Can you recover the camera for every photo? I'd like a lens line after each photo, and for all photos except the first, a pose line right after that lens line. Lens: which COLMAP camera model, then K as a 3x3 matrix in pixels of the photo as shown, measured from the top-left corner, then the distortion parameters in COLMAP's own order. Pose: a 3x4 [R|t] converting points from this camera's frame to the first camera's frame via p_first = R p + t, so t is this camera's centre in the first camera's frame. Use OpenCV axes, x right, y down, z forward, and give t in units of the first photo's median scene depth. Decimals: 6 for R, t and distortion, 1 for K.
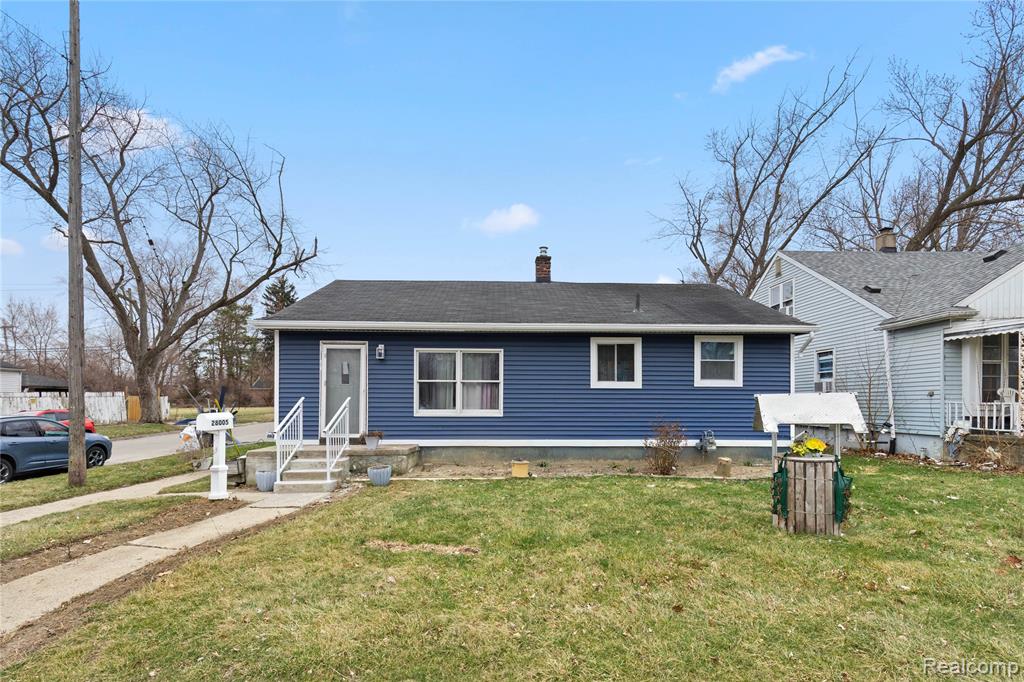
lens RADIAL K [[485.0, 0, 512.0], [0, 485.0, 341.0], [0, 0, 1]] dist [0.010164, 0.000409]
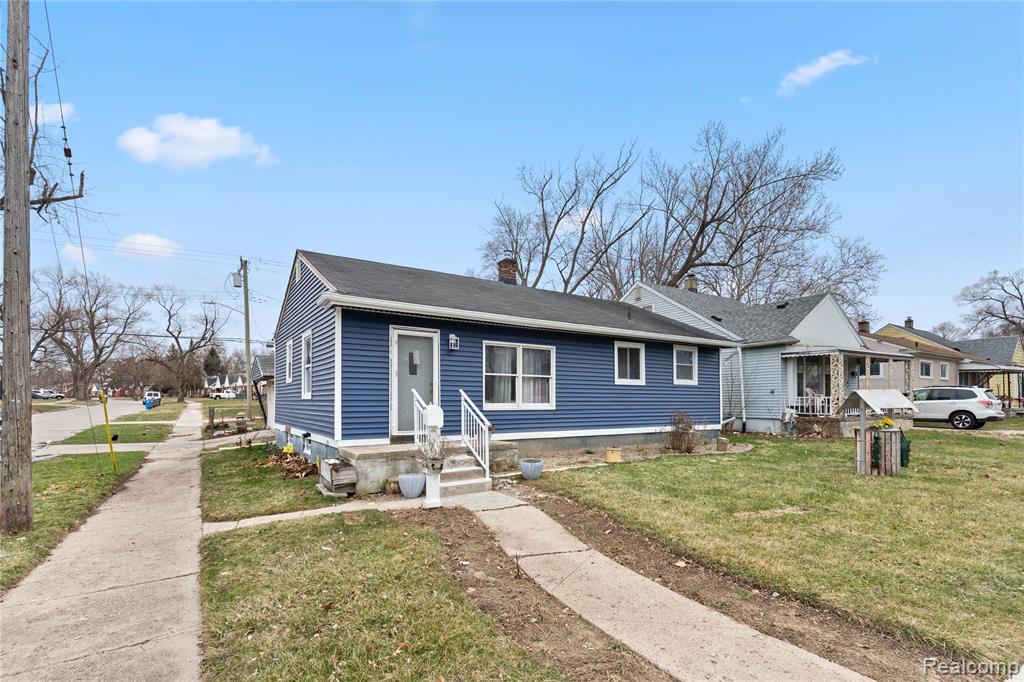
lens RADIAL K [[474.8, 0, 512.0], [0, 474.8, 341.0], [0, 0, 1]] dist [0.003458, 0.000145]
pose [[0.852902, 0.064042, 0.518129, -0.644213], [-0.065041, 0.997750, -0.016258, 0.027961], [-0.518004, -0.019833, 0.855148, 0.156700]]
